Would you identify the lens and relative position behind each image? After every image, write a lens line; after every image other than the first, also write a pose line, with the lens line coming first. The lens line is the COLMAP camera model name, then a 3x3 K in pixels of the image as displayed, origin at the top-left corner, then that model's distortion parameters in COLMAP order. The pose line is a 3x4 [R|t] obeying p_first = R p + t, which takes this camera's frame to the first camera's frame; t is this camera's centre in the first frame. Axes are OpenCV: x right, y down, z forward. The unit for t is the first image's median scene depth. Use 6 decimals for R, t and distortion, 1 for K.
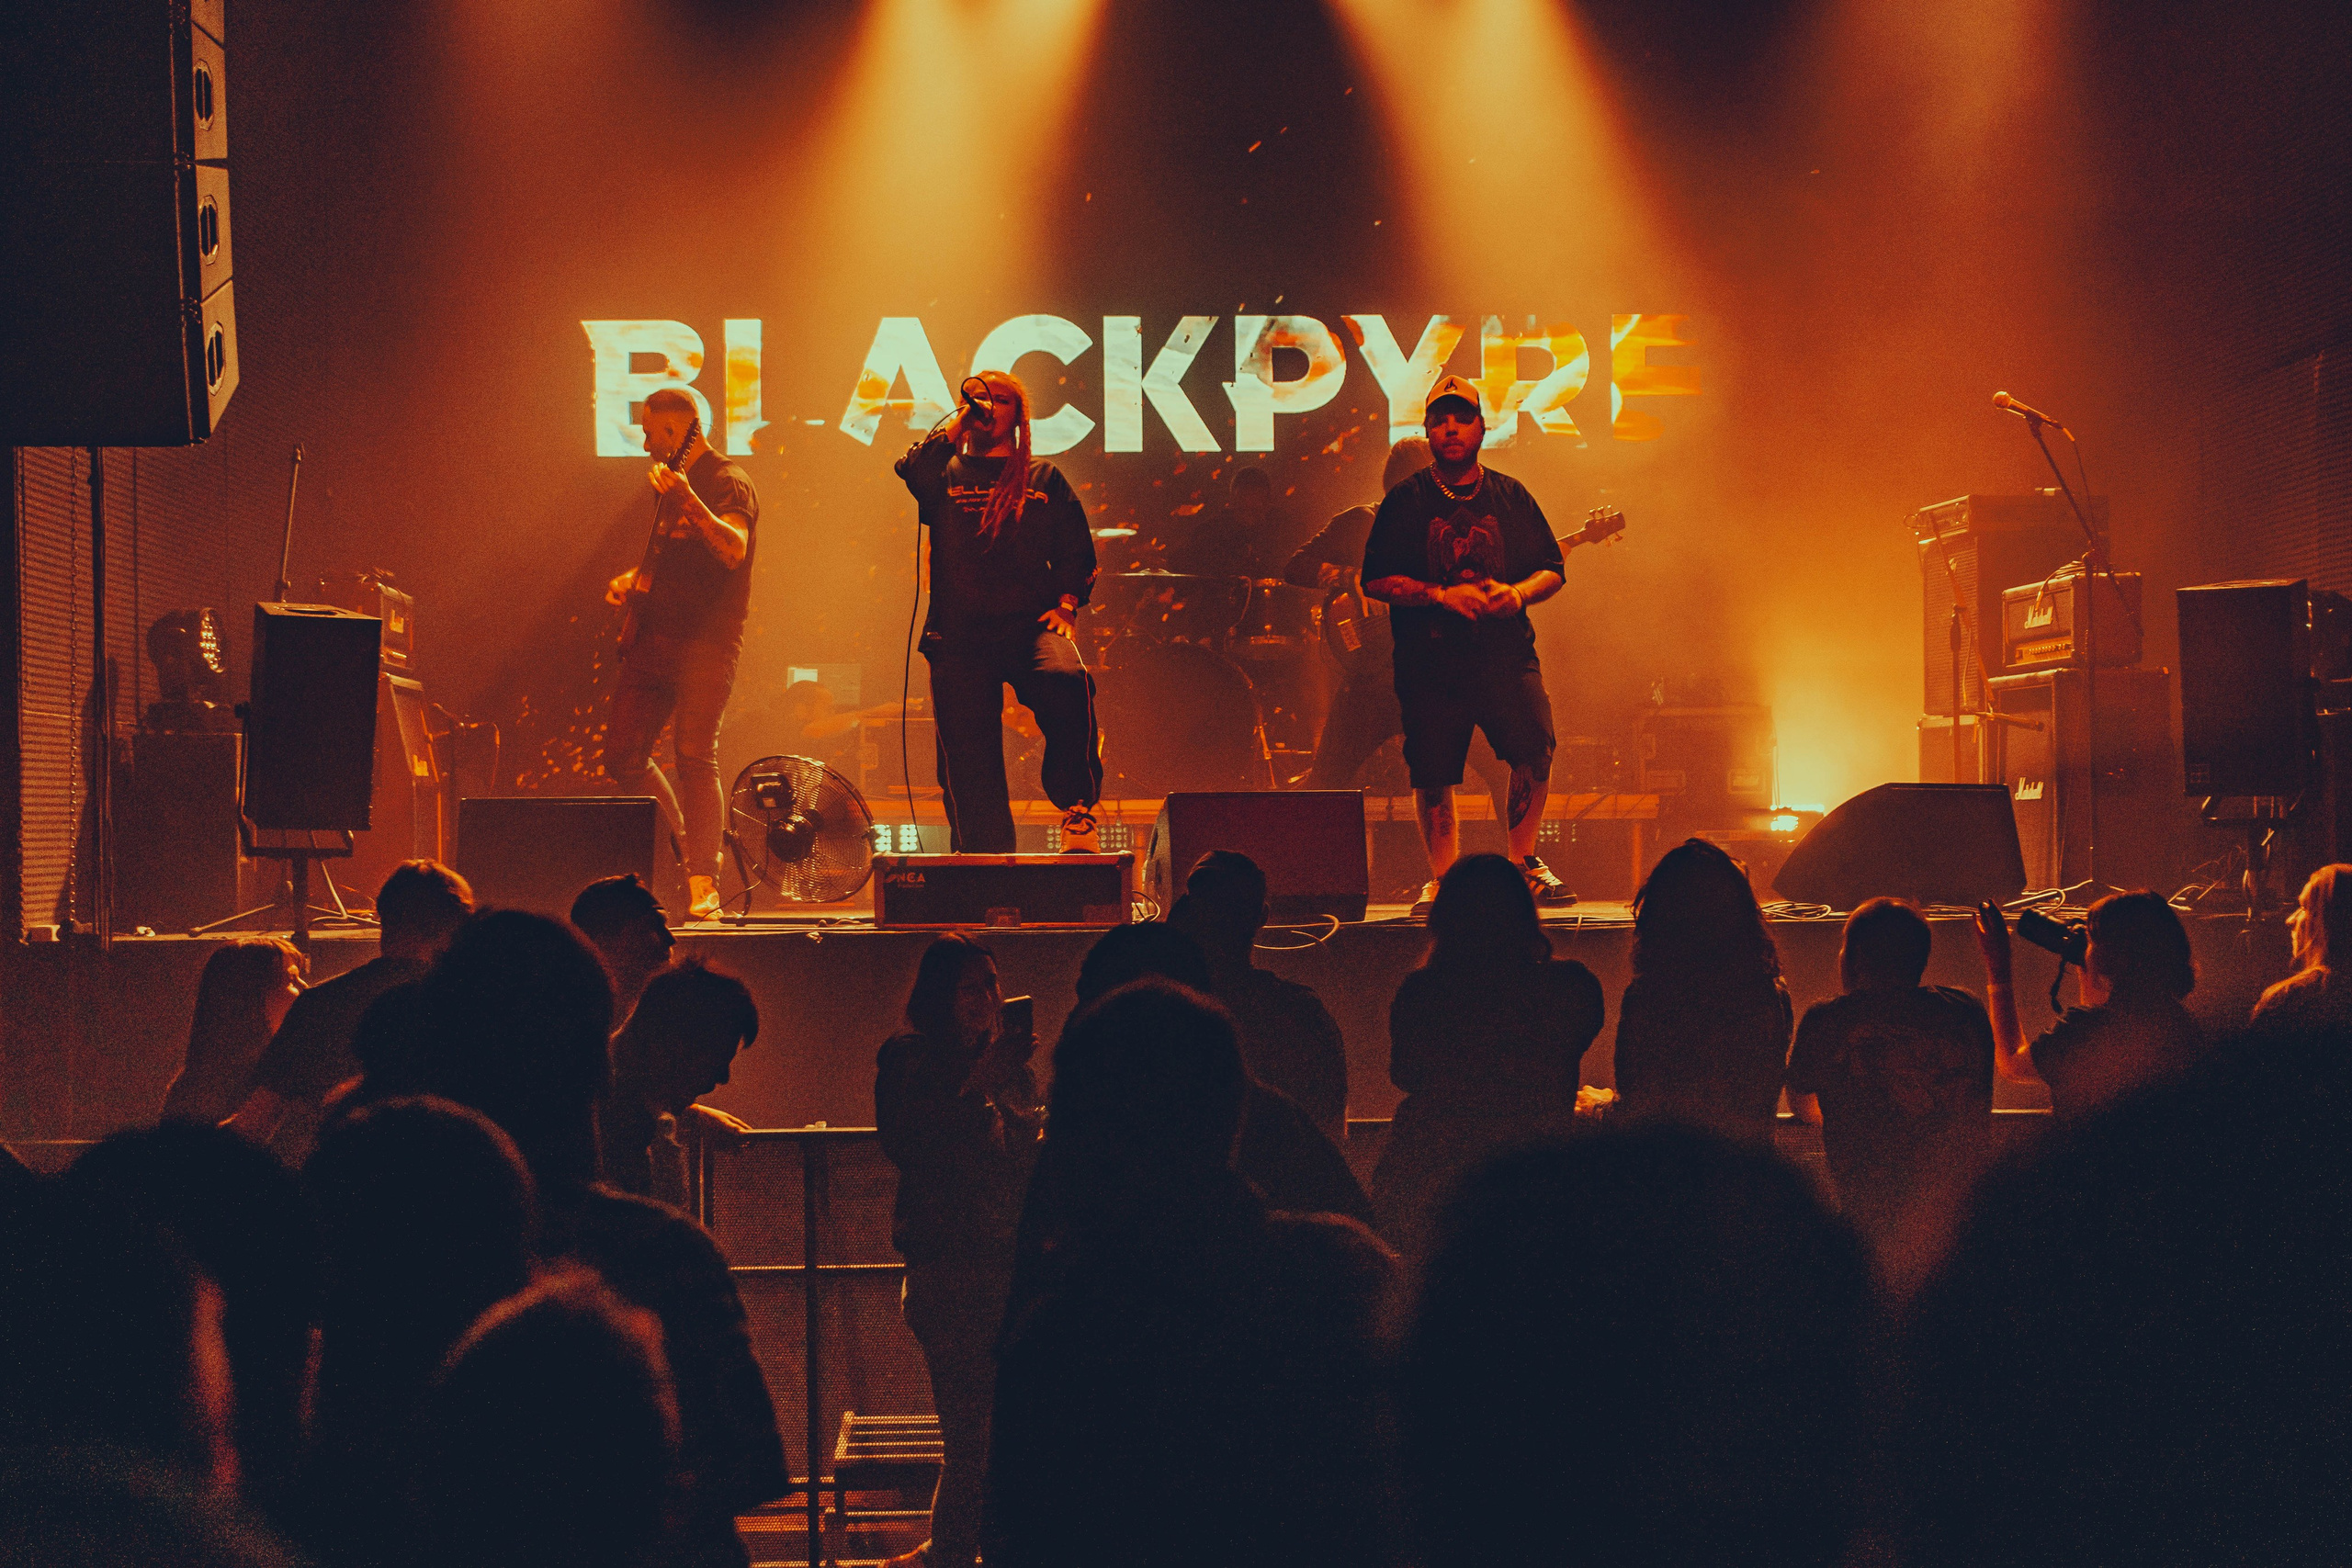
lens RADIAL K [[3956.9, 0, 1175.8], [0, 3956.9, 794.8], [0, 0, 1]] dist [0.030012, 0.000000]
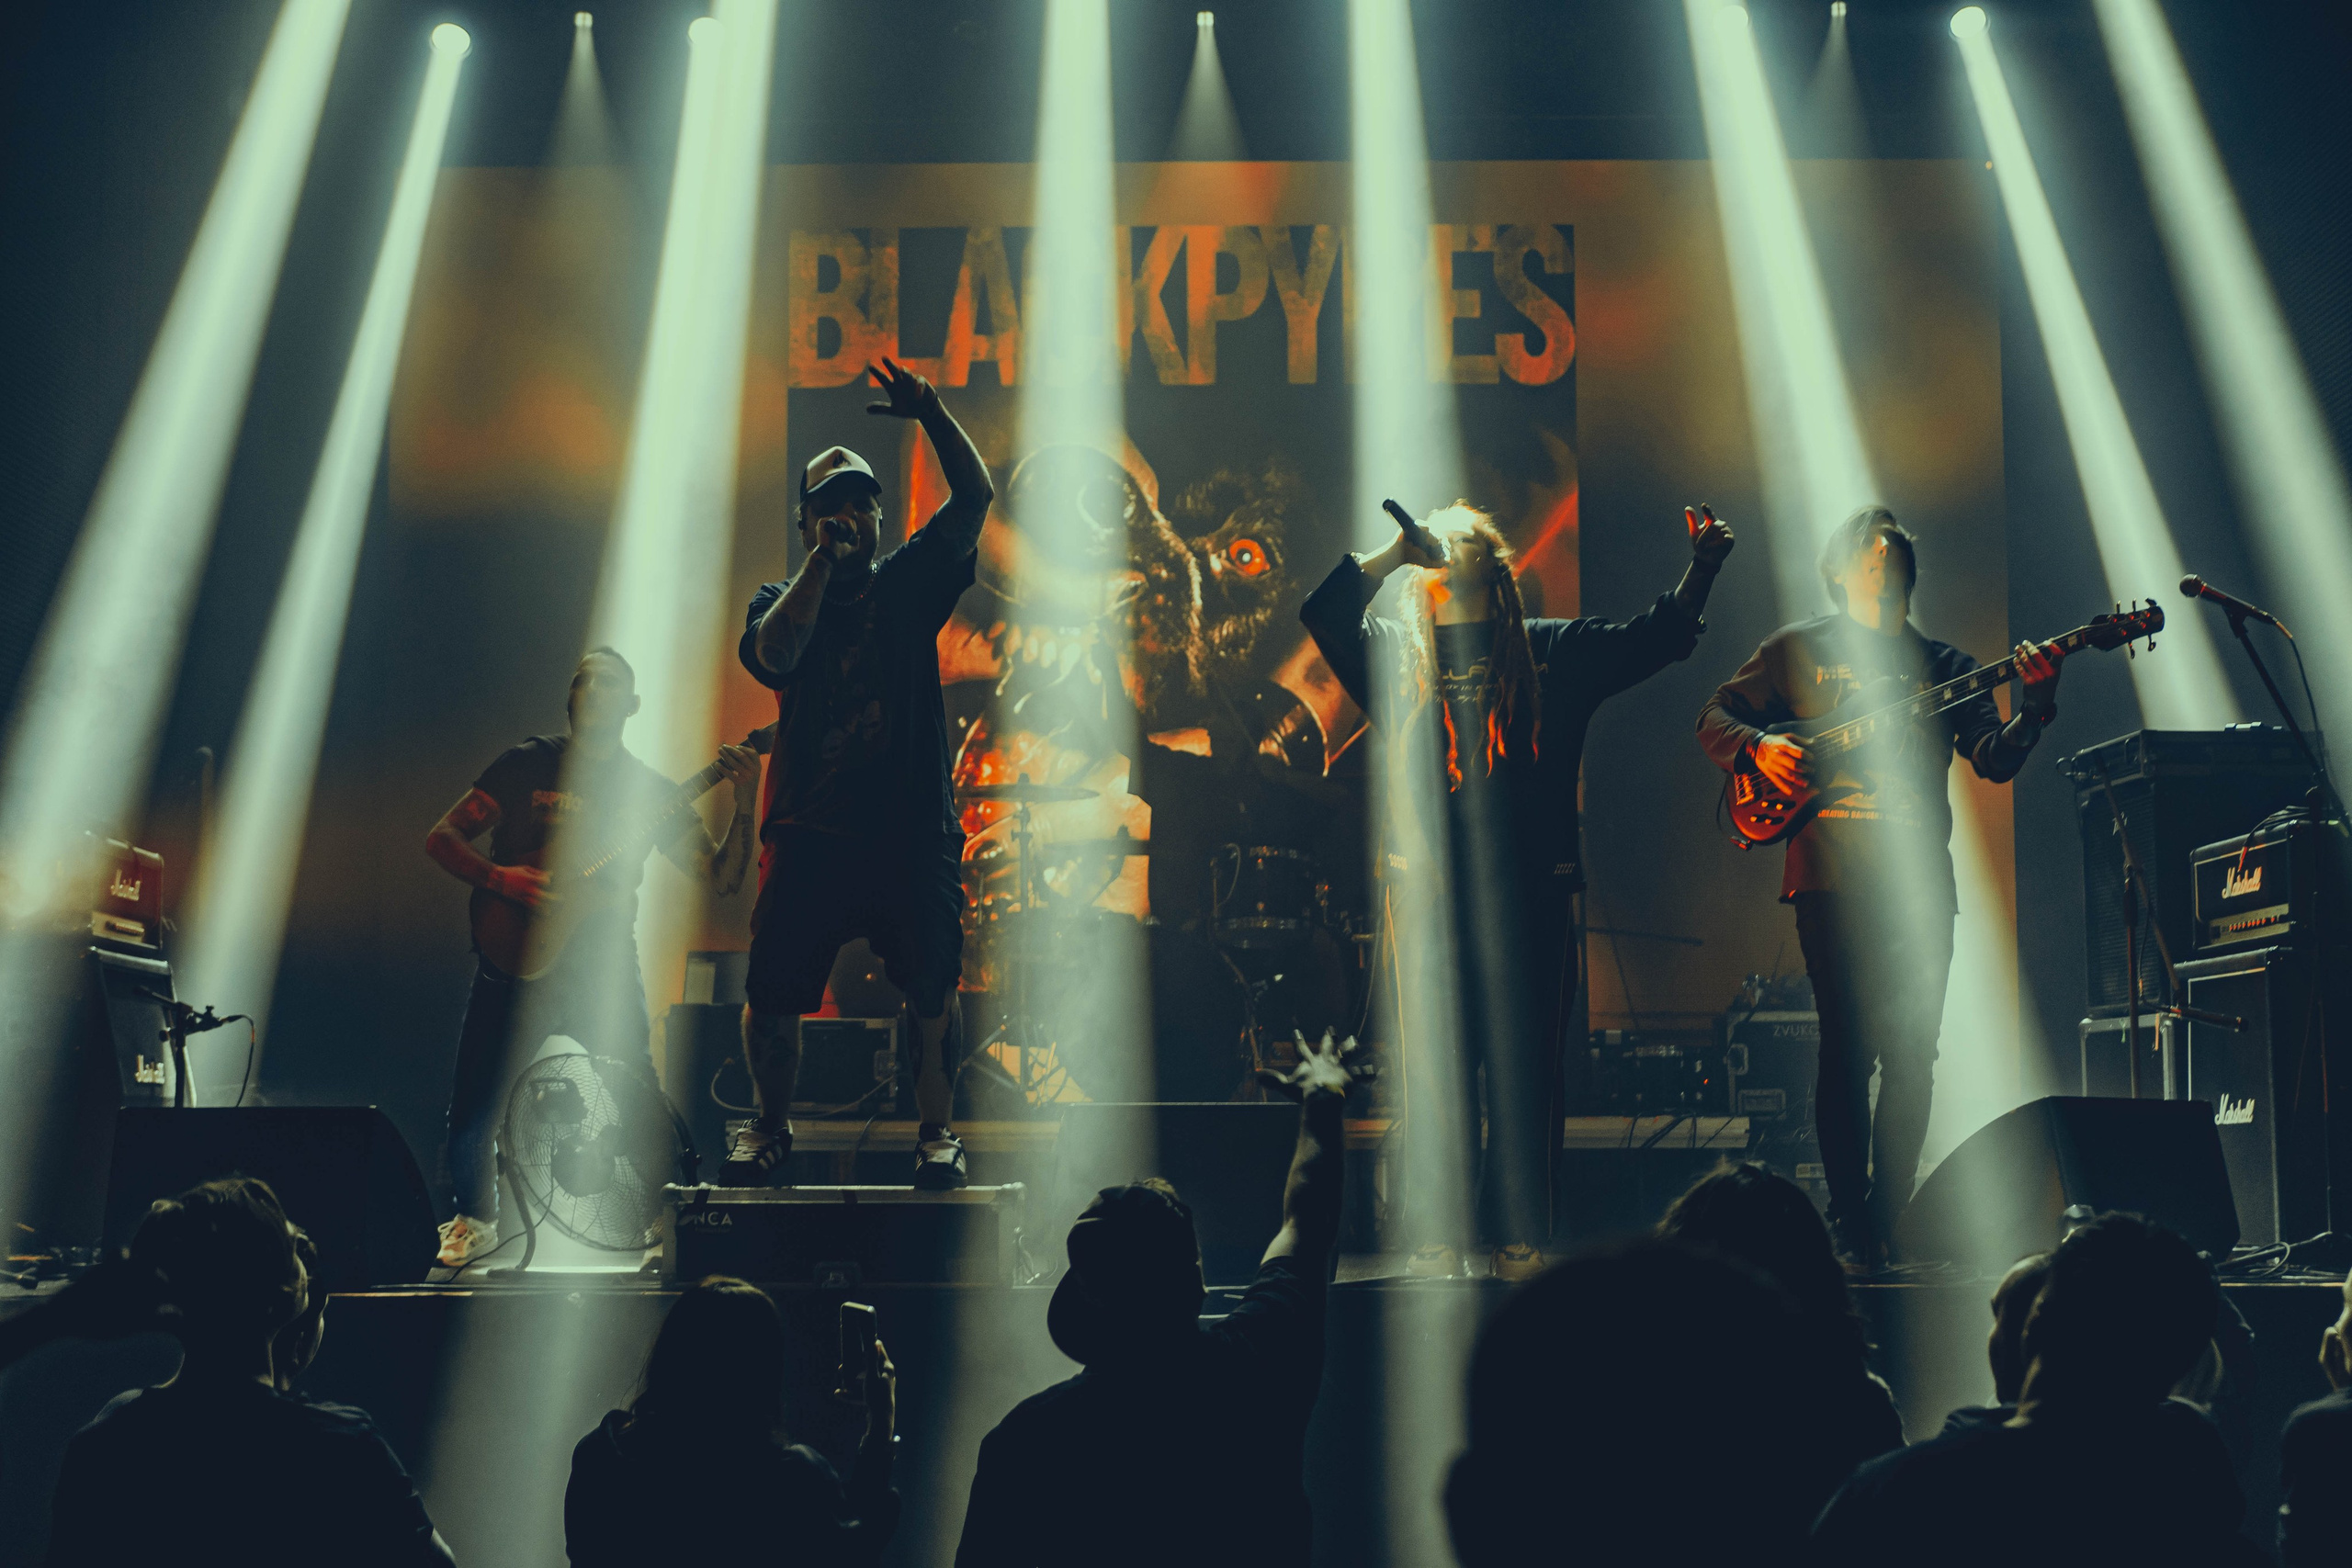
lens RADIAL K [[3956.9, 0, 1181.5], [0, 3956.9, 777.7], [0, 0, 1]] dist [0.030012, 0.000000]
pose [[0.999470, 0.002589, -0.032439, 0.034822], [-0.005473, 0.996004, -0.089137, 0.003465], [0.032079, 0.089267, 0.995491, 0.207632]]
